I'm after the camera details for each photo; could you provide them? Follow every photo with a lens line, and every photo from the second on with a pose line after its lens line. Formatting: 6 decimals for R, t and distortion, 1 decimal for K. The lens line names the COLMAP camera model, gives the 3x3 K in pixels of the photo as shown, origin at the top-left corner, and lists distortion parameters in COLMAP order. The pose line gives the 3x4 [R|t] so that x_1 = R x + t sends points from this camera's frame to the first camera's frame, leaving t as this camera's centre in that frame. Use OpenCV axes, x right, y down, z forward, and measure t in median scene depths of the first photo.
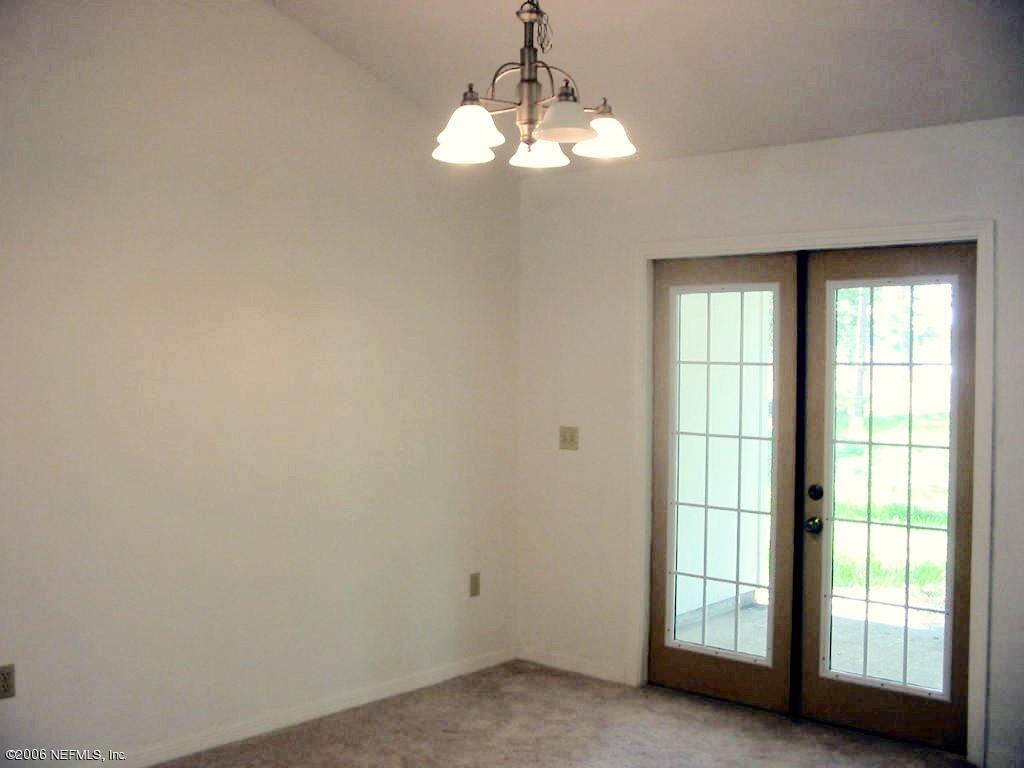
lens RADIAL K [[1114.6, 0, 512.0], [0, 1114.6, 384.0], [0, 0, 1]] dist [-0.145241, 0.005541]
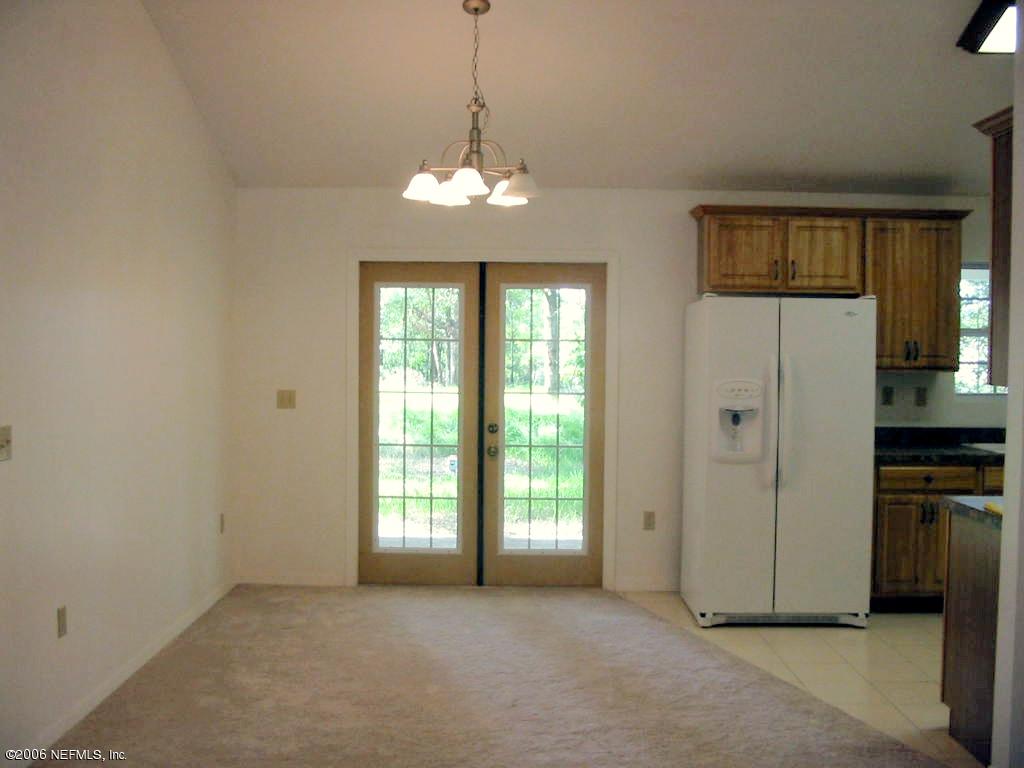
lens RADIAL K [[1114.6, 0, 512.0], [0, 1114.6, 384.0], [0, 0, 1]] dist [-0.145241, 0.005541]
pose [[0.749741, -0.022905, 0.661335, -0.676414], [0.009365, 0.999668, 0.024007, 0.004433], [-0.661665, -0.011805, 0.749706, -0.122150]]
